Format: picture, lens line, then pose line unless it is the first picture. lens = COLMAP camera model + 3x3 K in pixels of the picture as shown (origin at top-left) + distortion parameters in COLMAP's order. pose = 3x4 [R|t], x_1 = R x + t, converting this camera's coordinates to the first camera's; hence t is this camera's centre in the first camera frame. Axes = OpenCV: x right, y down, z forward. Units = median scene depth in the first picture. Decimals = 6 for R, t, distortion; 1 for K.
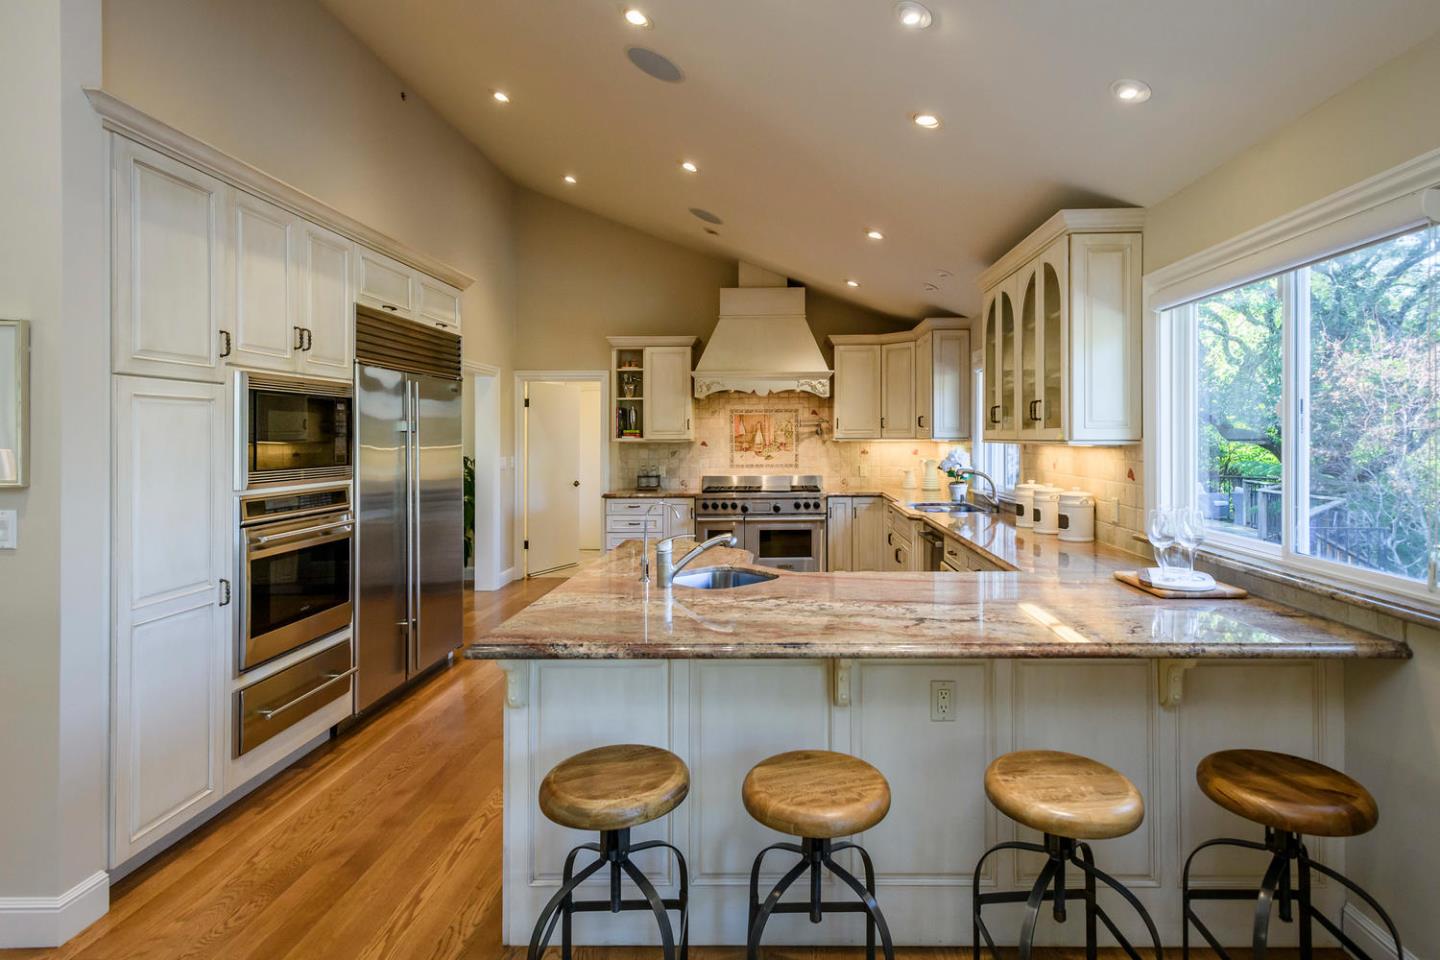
lens RADIAL K [[753.0, 0, 739.6], [0, 753.0, 454.6], [0, 0, 1]] dist [0.040655, 0.000485]
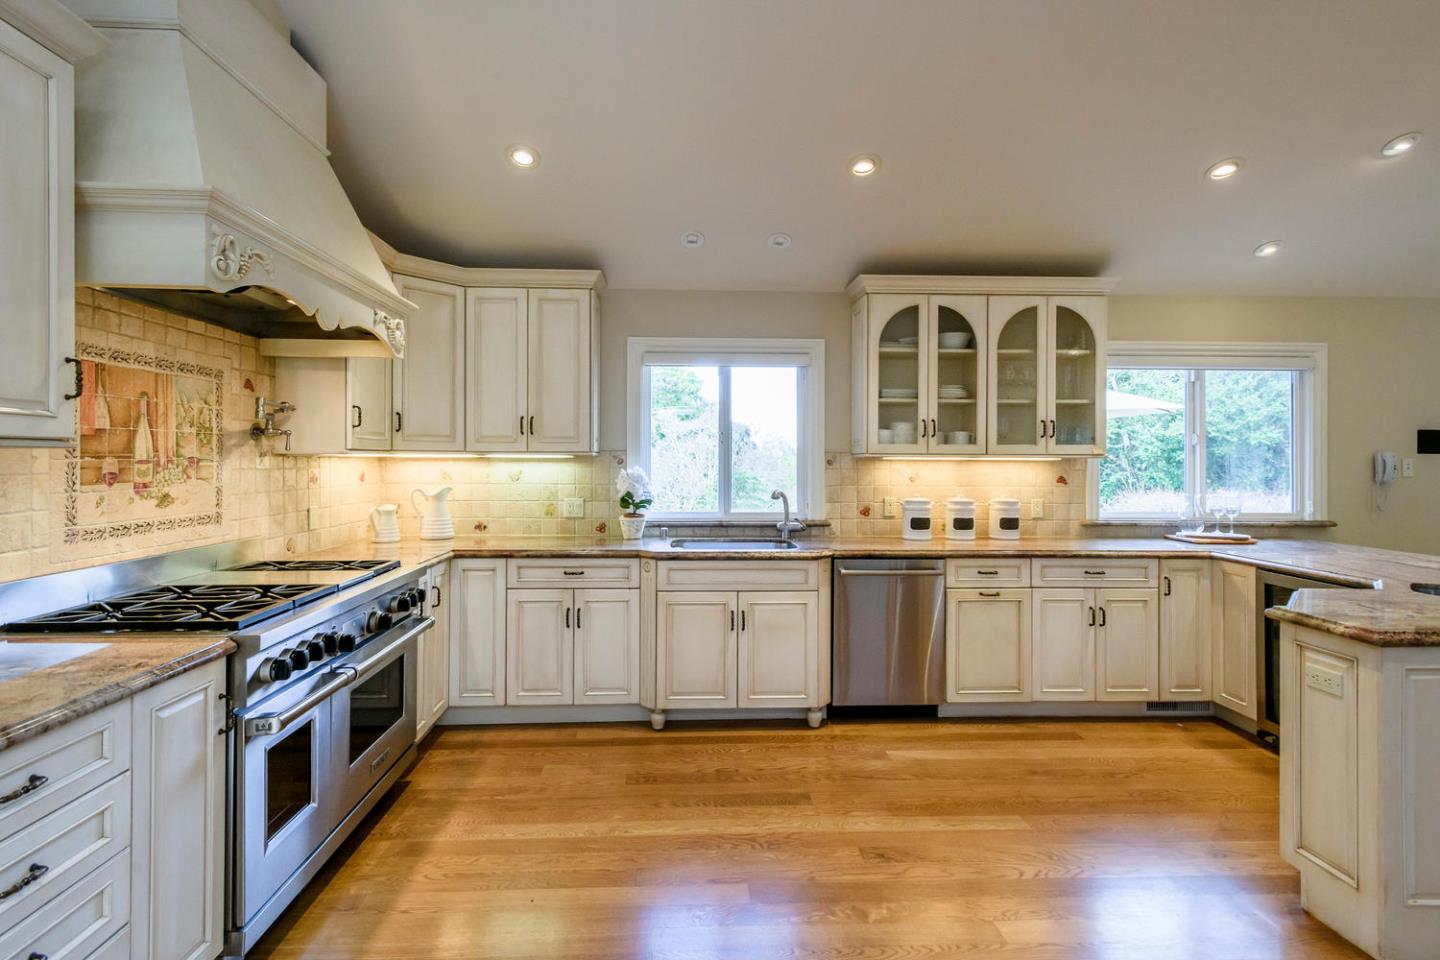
lens RADIAL K [[753.0, 0, 739.6], [0, 753.0, 454.6], [0, 0, 1]] dist [0.040655, 0.000485]
pose [[-0.127016, 0.013375, 0.991810, -0.364678], [0.021681, 0.999708, -0.010705, -0.008085], [-0.991664, 0.020144, -0.127269, 0.835158]]
